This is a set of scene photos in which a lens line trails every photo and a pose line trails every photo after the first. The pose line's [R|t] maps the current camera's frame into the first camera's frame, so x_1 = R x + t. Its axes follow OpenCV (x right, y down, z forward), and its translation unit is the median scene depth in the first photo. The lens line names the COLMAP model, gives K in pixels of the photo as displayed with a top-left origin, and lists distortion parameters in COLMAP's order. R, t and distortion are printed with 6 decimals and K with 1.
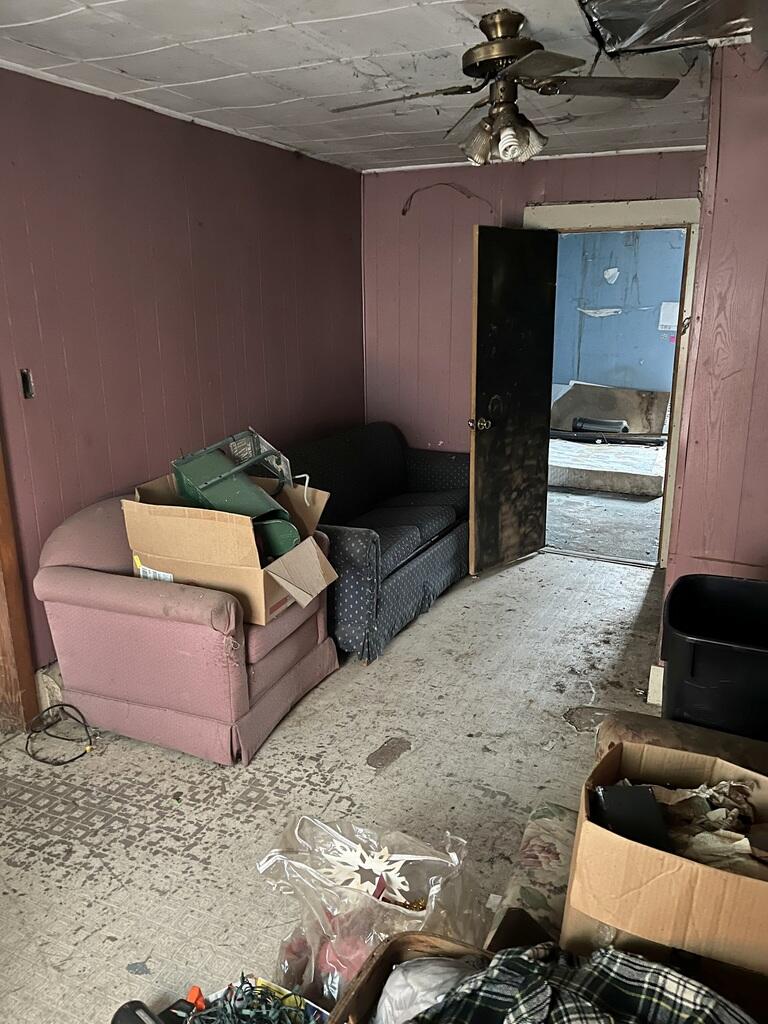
lens RADIAL K [[788.5, 0, 380.3], [0, 788.5, 515.6], [0, 0, 1]] dist [0.026059, -0.027665]
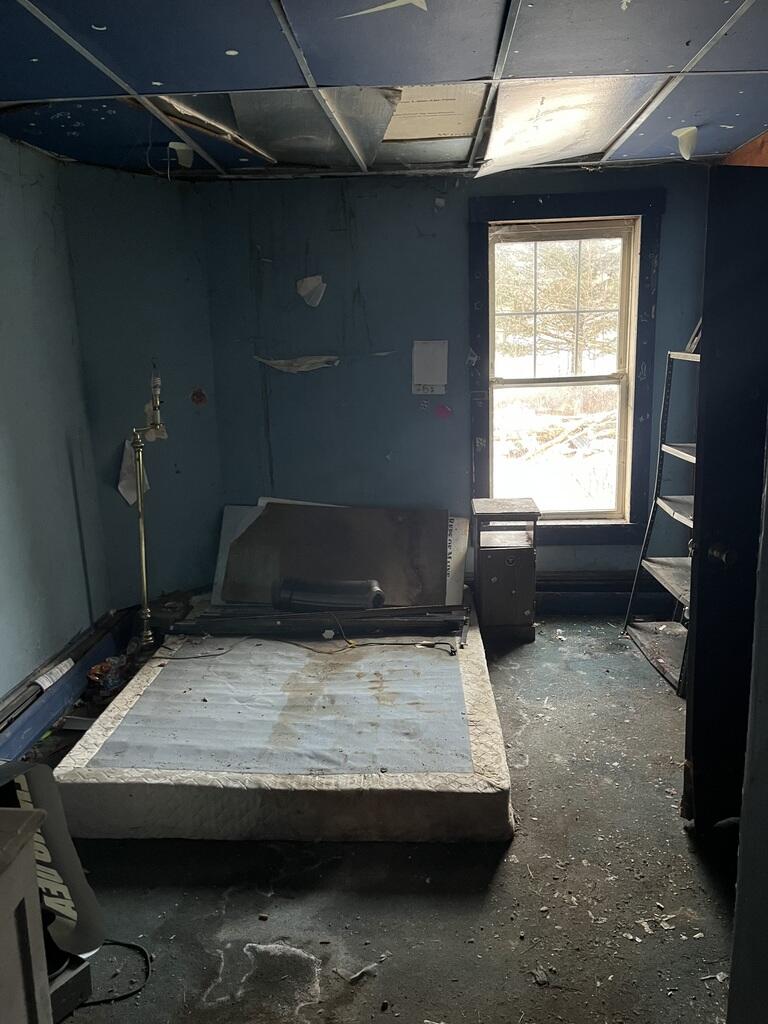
lens RADIAL K [[788.5, 0, 386.3], [0, 788.5, 512.3], [0, 0, 1]] dist [0.026059, -0.027665]
pose [[0.934487, -0.099316, 0.341863, 0.152622], [0.122003, 0.991488, -0.045457, -0.137286], [-0.334438, 0.084187, 0.938650, 0.532093]]
